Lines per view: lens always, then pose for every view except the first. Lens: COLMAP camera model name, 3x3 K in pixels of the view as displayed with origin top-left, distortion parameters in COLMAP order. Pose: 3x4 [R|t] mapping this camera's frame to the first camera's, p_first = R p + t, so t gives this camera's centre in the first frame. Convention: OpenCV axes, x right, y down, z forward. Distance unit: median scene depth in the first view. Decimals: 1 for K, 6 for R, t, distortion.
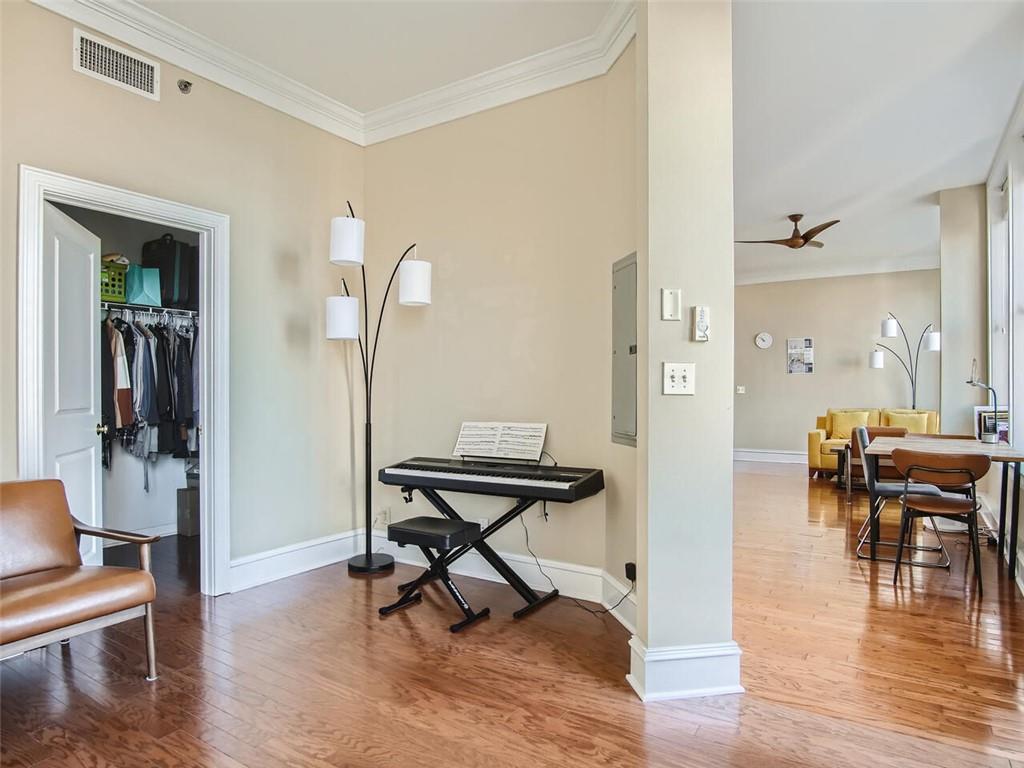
lens RADIAL K [[618.1, 0, 511.9], [0, 618.1, 387.1], [0, 0, 1]] dist [-0.002994, -0.000626]
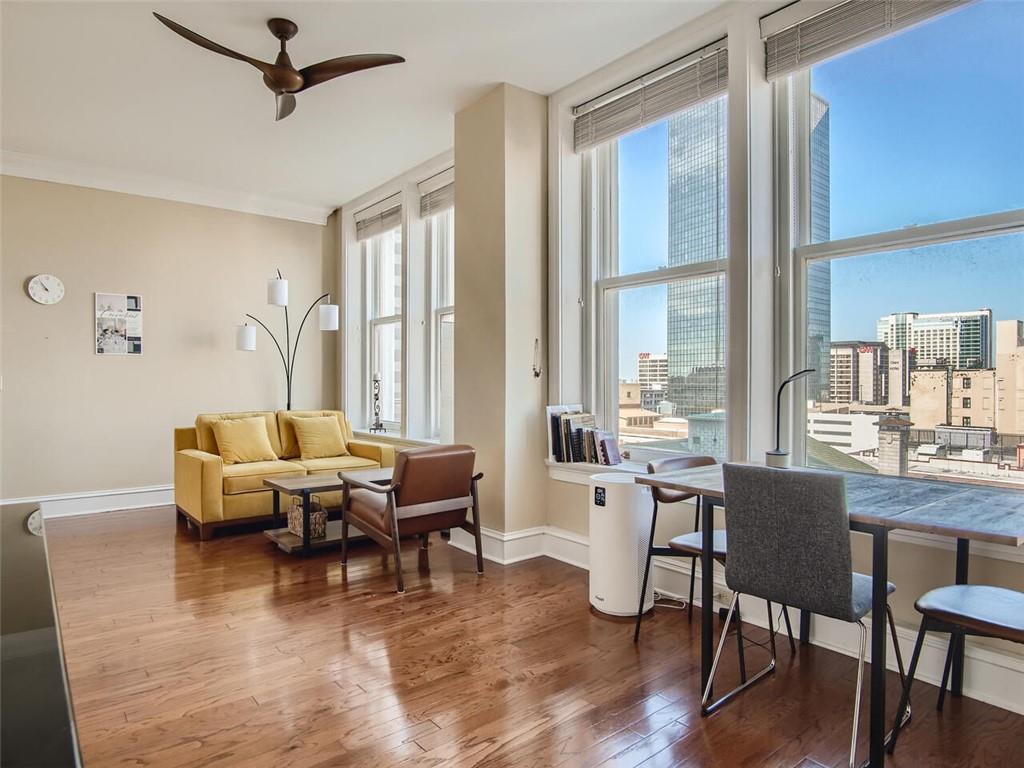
lens RADIAL K [[618.1, 0, 511.1], [0, 618.1, 383.1], [0, 0, 1]] dist [-0.002994, -0.000626]
pose [[0.321207, -0.007660, 0.946978, 0.039810], [-0.000654, 0.999965, 0.008311, -0.000489], [-0.947009, -0.003289, 0.321191, 0.474129]]
